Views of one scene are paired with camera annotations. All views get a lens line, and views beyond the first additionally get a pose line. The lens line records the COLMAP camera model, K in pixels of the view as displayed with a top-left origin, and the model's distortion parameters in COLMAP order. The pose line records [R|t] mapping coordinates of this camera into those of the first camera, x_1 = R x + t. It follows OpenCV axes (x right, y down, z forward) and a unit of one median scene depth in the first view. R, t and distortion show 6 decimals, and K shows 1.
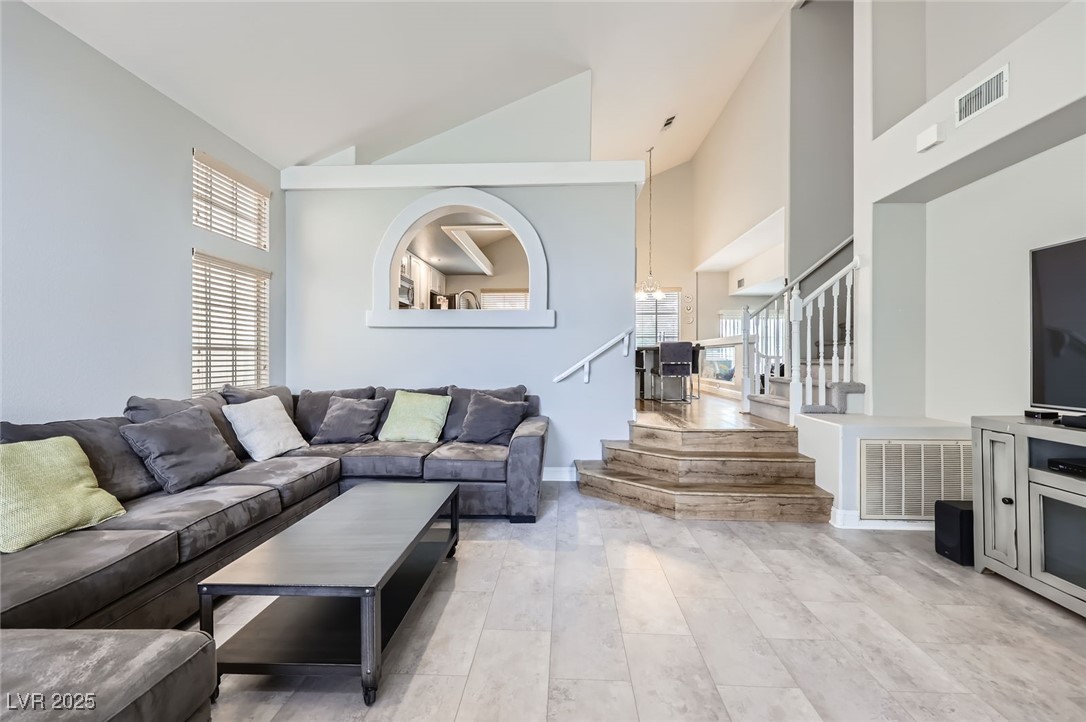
lens RADIAL K [[456.6, 0, 542.3], [0, 456.6, 355.8], [0, 0, 1]] dist [0.000677, 0.000112]
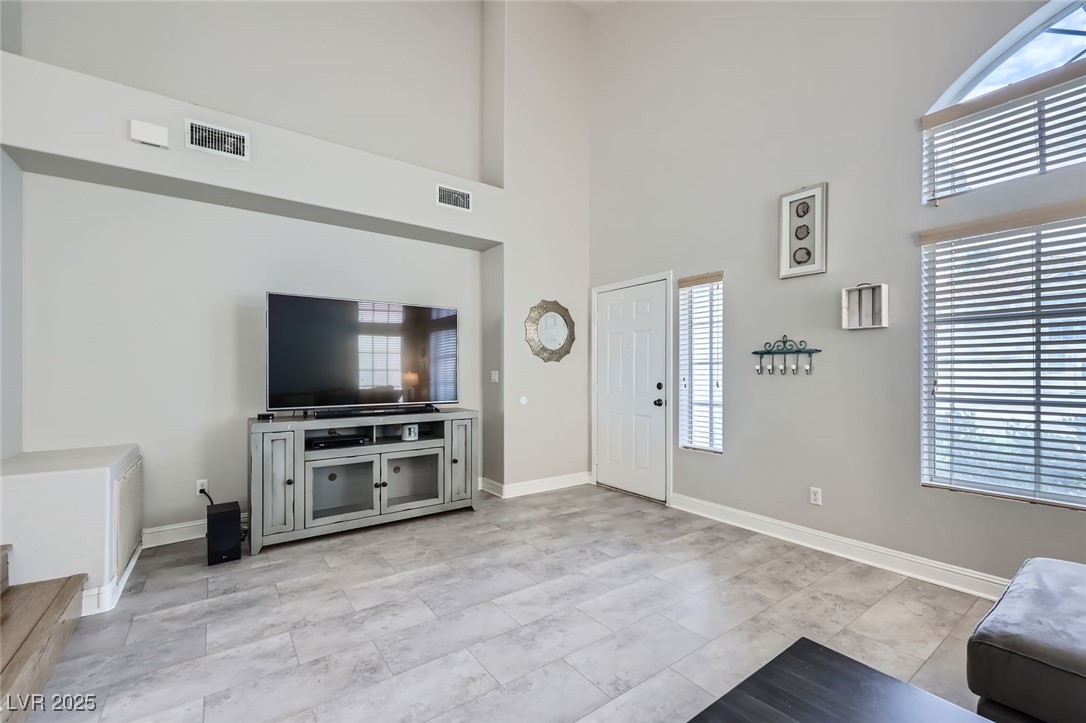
lens RADIAL K [[449.0, 0, 544.6], [0, 449.0, 372.7], [0, 0, 1]] dist [0.000410, 0.000146]
pose [[-0.628080, 0.002044, 0.778146, -0.326850], [-0.000281, 0.999996, -0.002854, 0.001912], [-0.778149, -0.002011, -0.628077, 0.873564]]
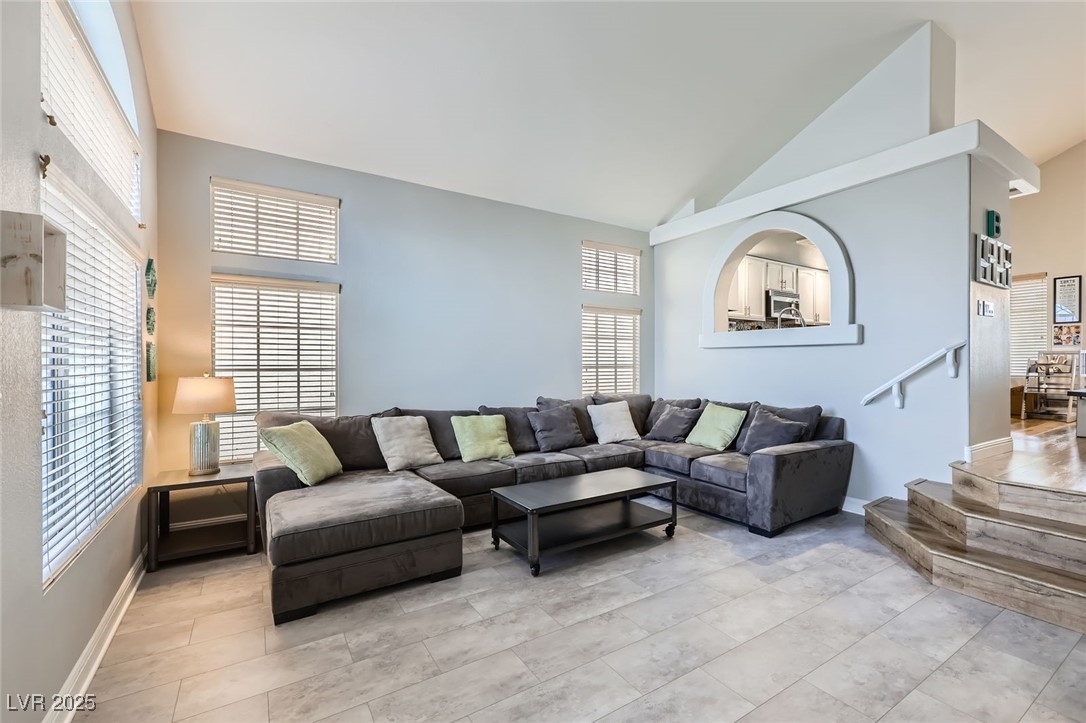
lens RADIAL K [[490.3, 0, 604.3], [0, 490.3, 361.2], [0, 0, 1]] dist [-0.001674, -0.000211]
pose [[0.620651, -0.003298, -0.784080, 0.610963], [0.003177, 0.999994, -0.001691, -0.036230], [0.784080, -0.001442, 0.620658, 0.009669]]
